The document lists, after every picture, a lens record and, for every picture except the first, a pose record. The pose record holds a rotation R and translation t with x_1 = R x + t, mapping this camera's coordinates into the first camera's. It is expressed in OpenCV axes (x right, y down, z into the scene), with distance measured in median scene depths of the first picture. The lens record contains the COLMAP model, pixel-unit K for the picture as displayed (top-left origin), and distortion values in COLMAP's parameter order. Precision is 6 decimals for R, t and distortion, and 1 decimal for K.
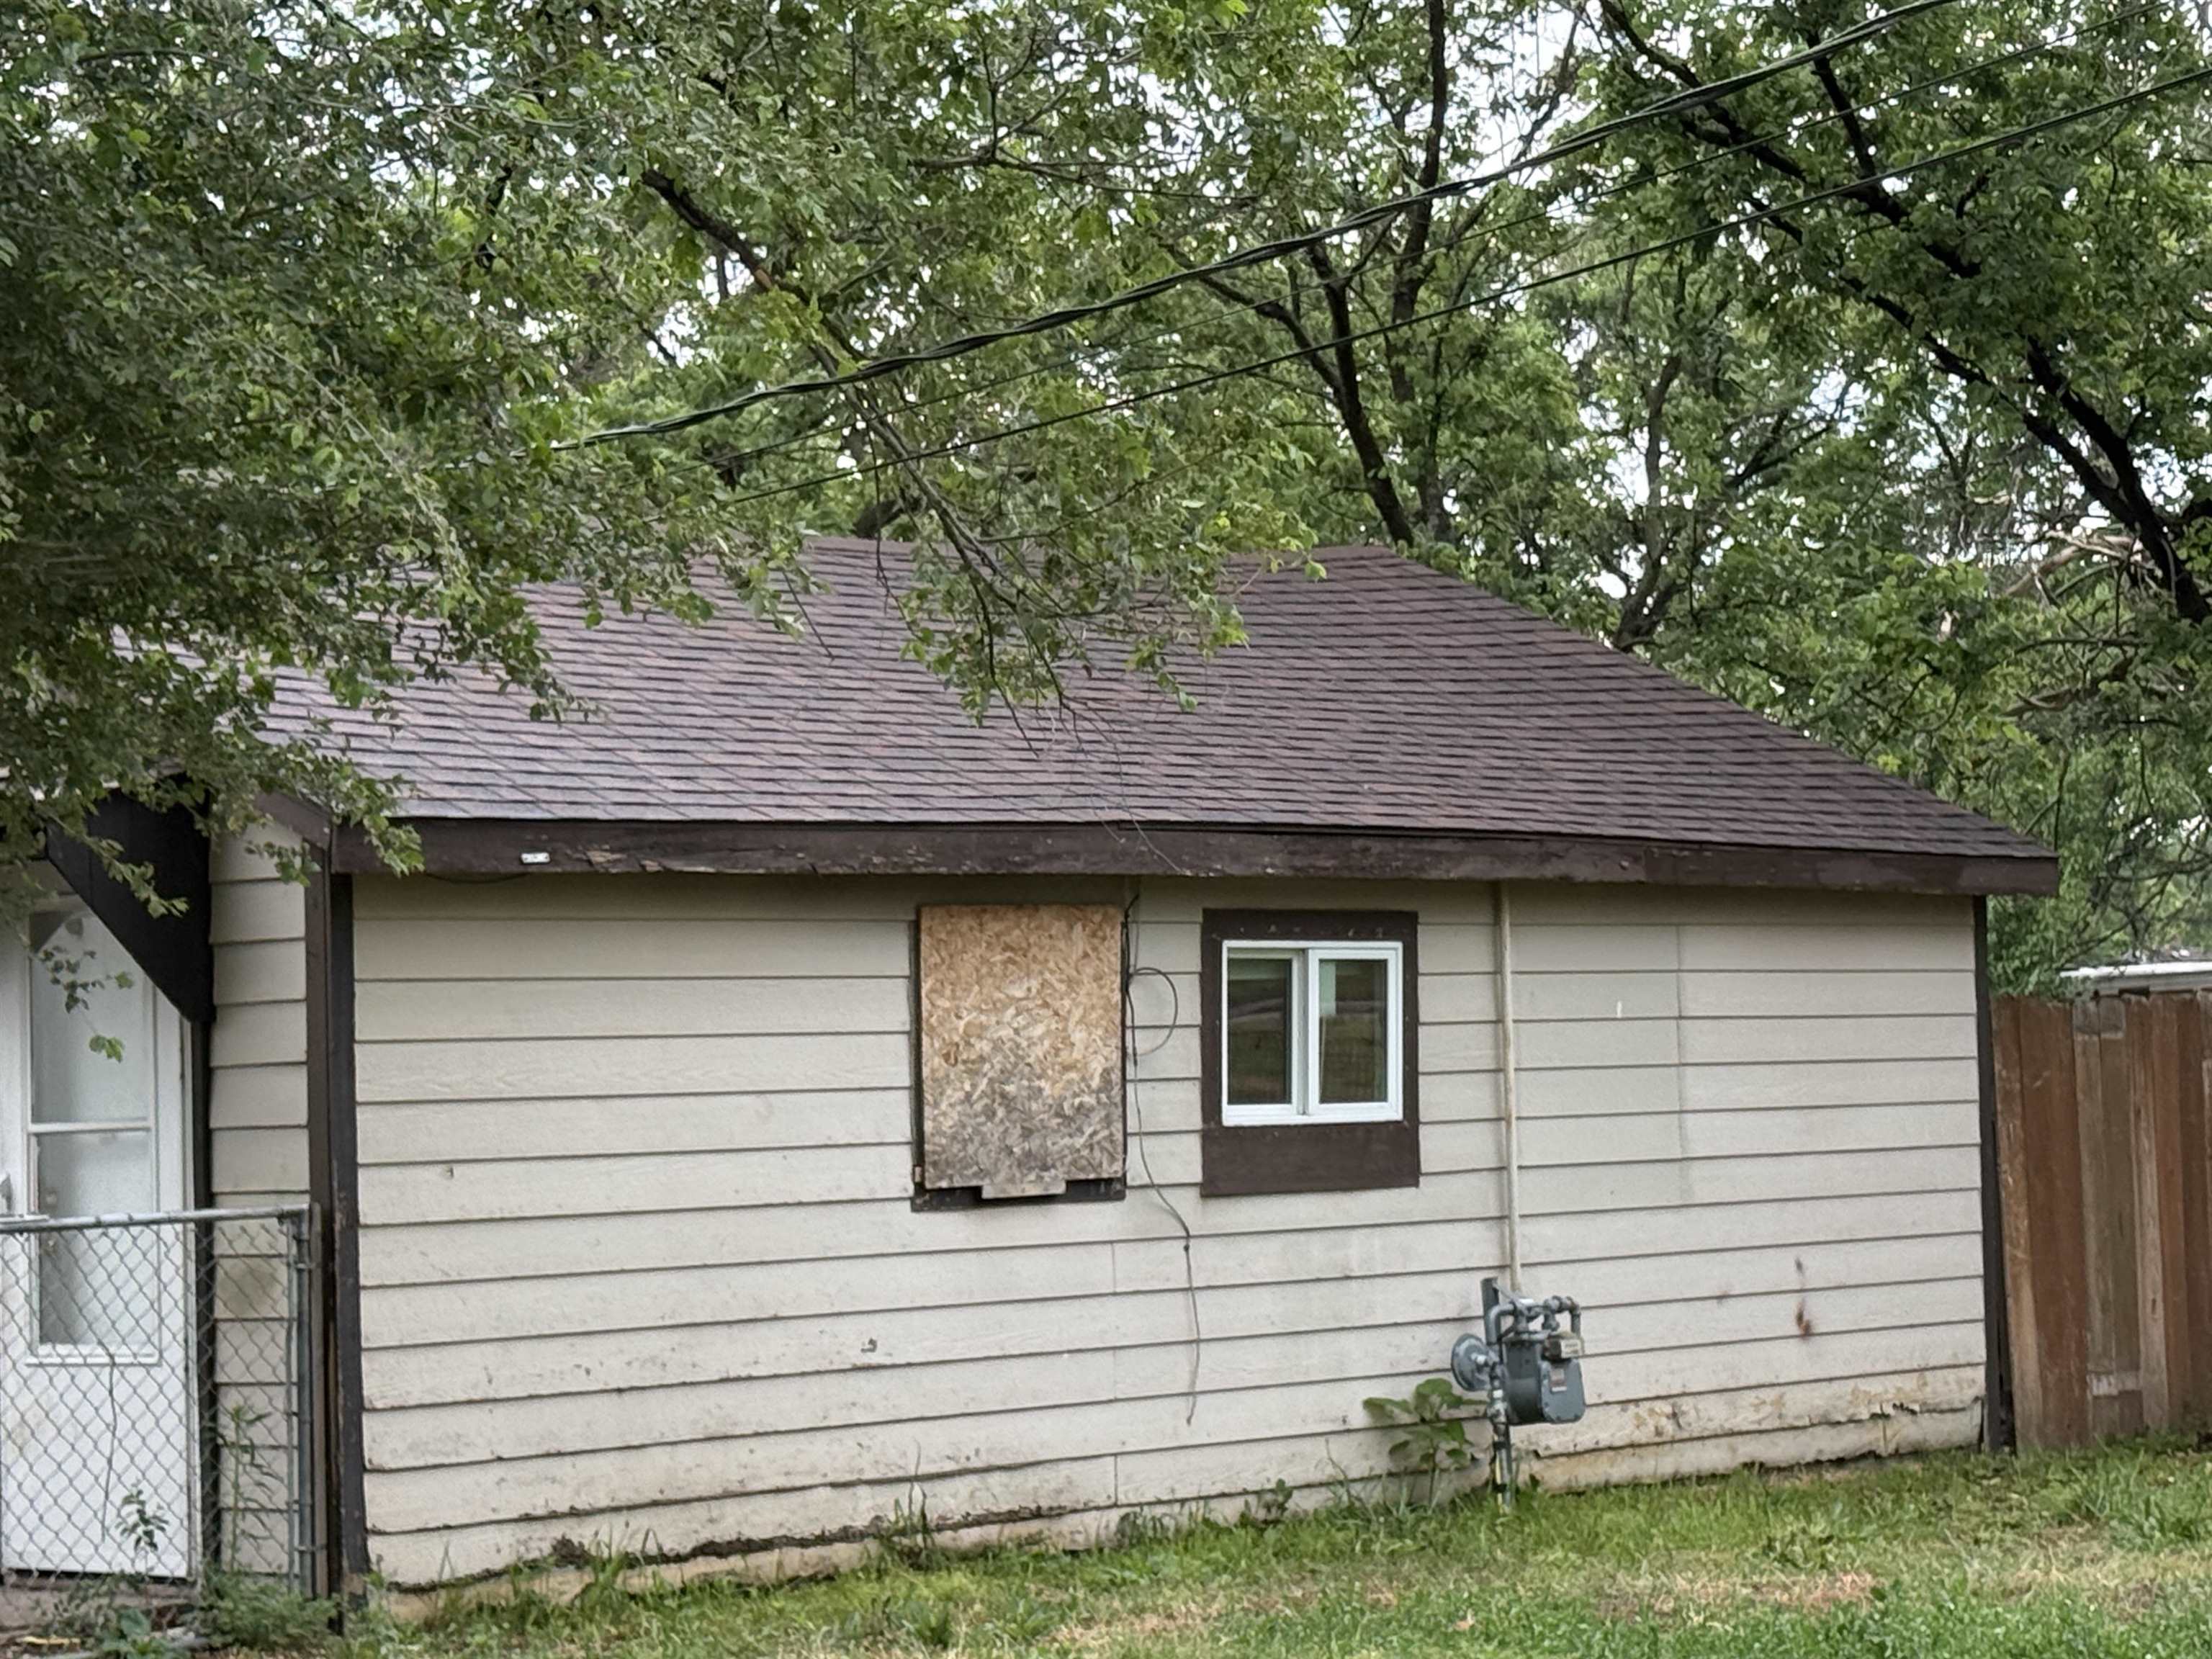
lens RADIAL K [[5211.7, 0, 1105.6], [0, 5211.7, 831.7], [0, 0, 1]] dist [0.161445, 0.000000]
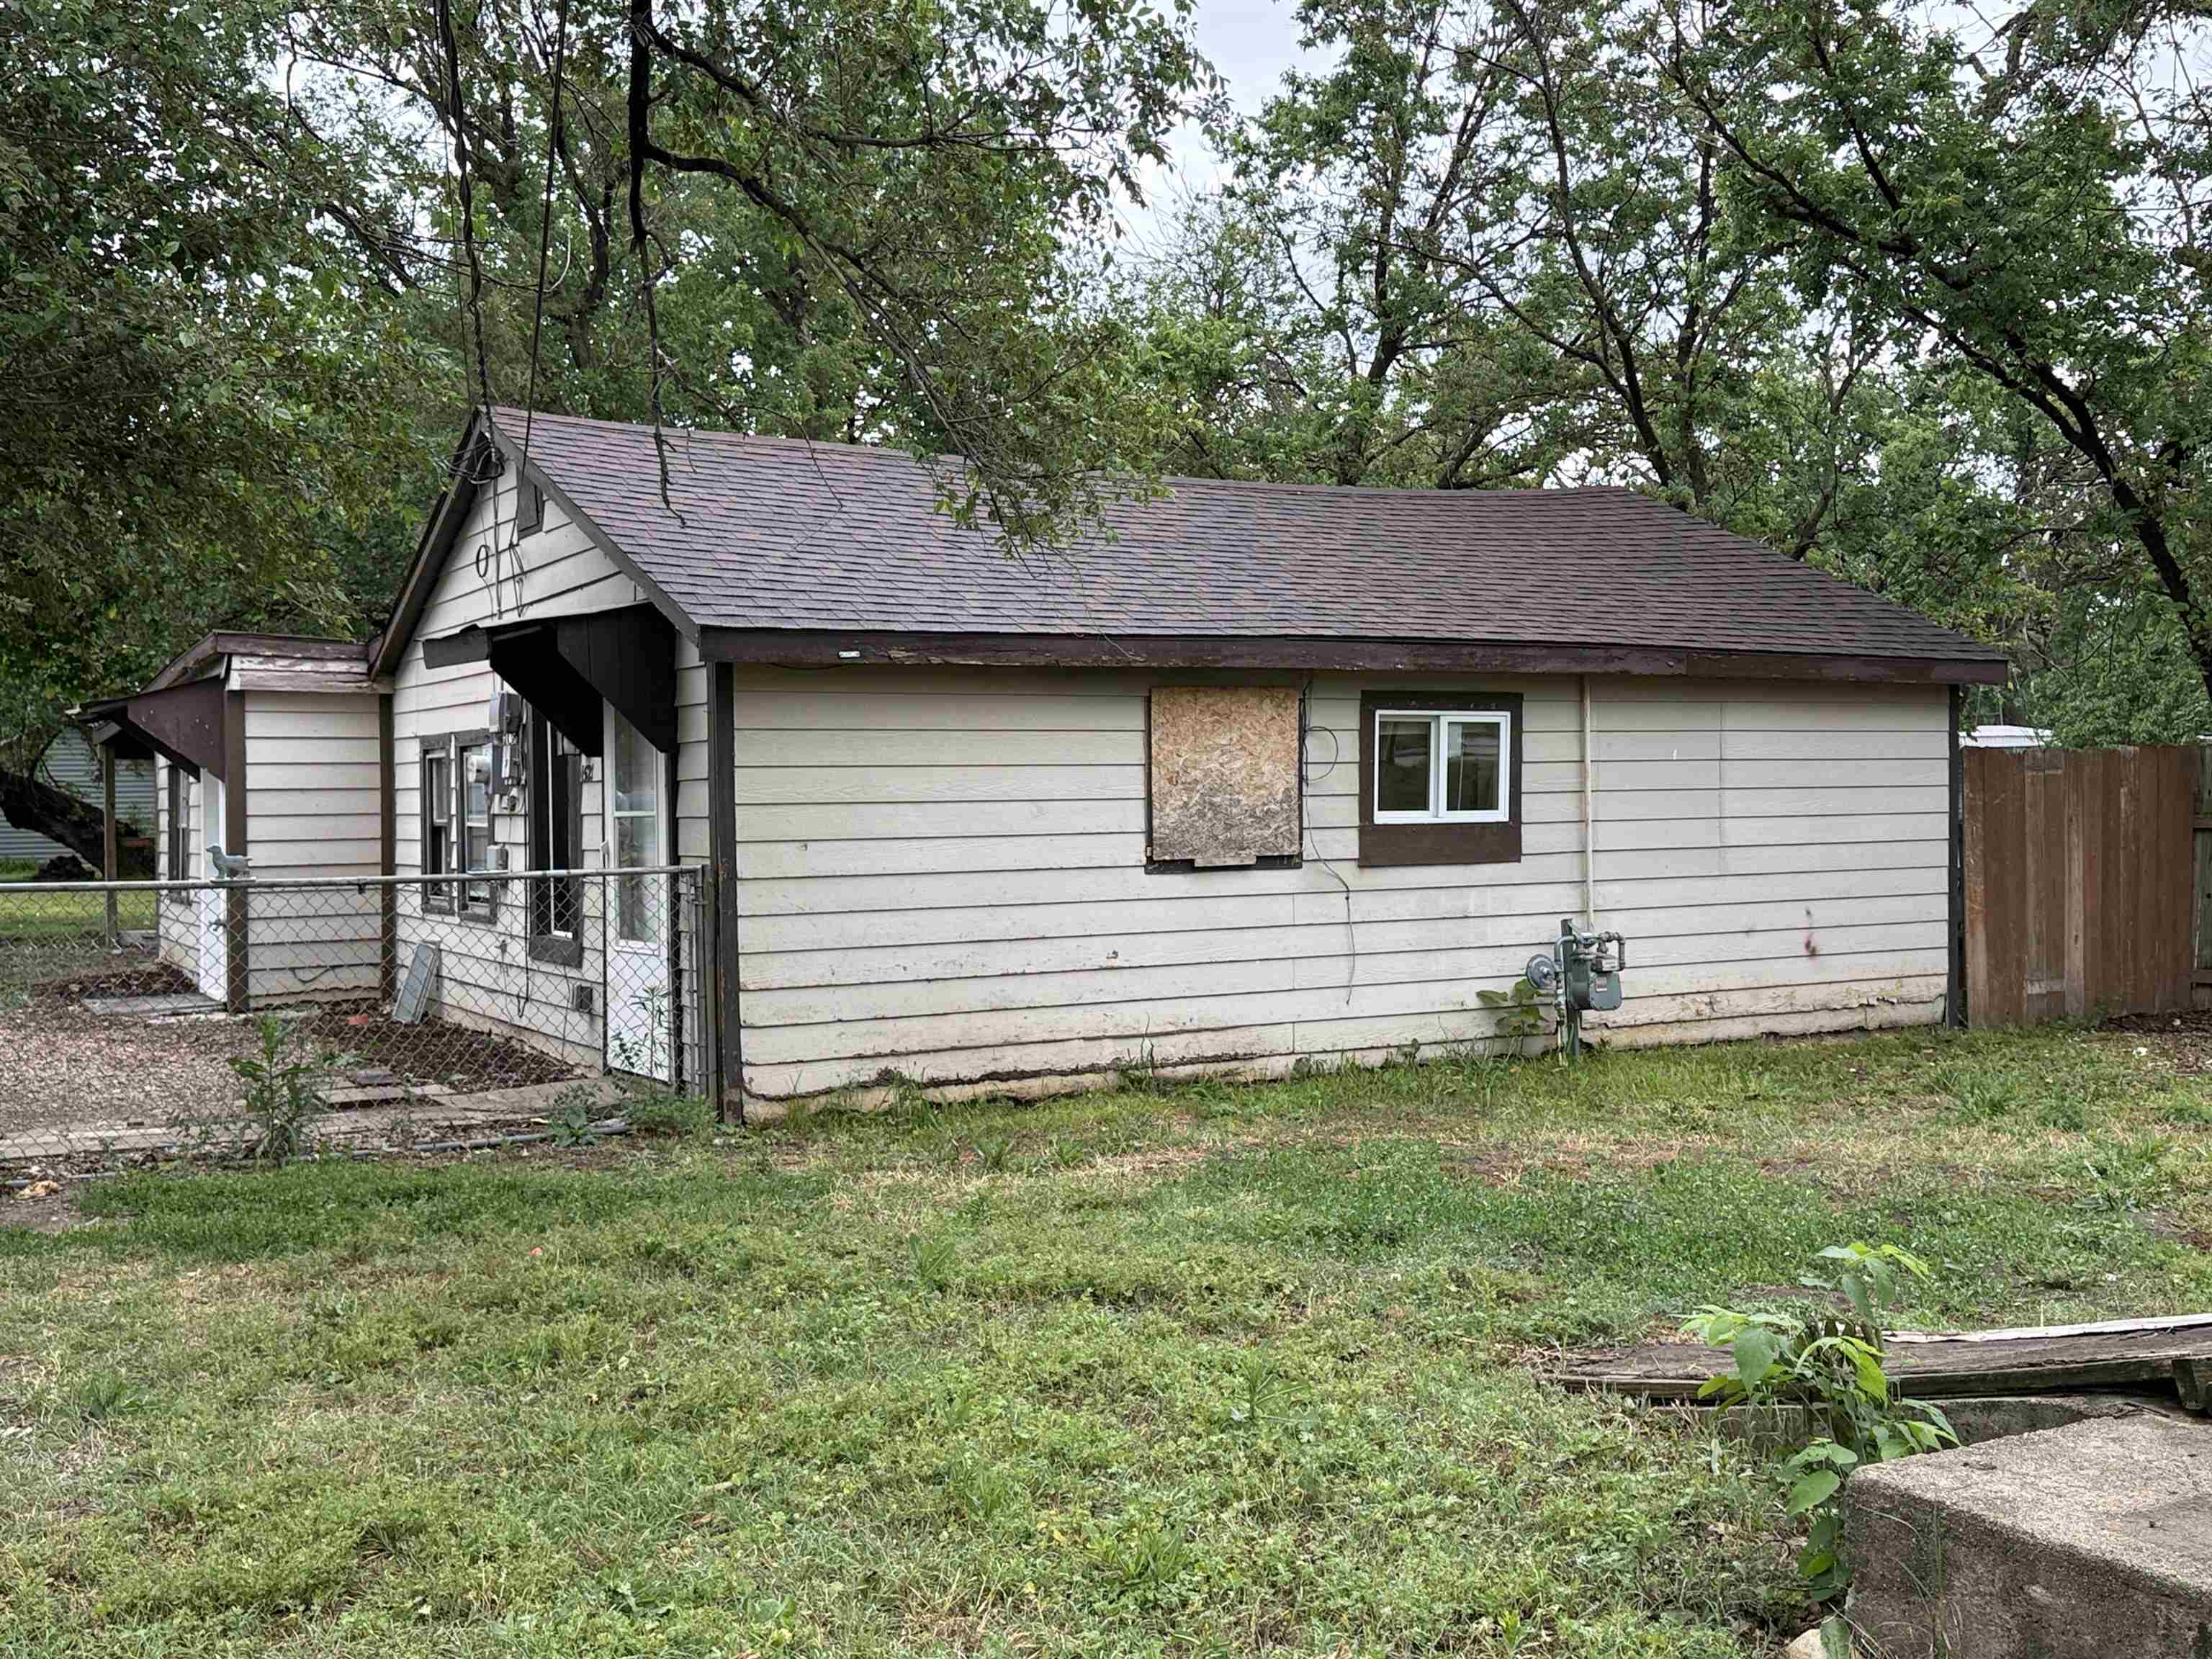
lens RADIAL K [[2271.3, 0, 1108.5], [0, 2271.3, 827.0], [0, 0, 1]] dist [0.132202, 0.000000]
pose [[0.958866, 0.016783, -0.283363, 0.147783], [0.001985, 0.997830, 0.065816, 0.010581], [0.283852, -0.063671, 0.956752, 0.301812]]
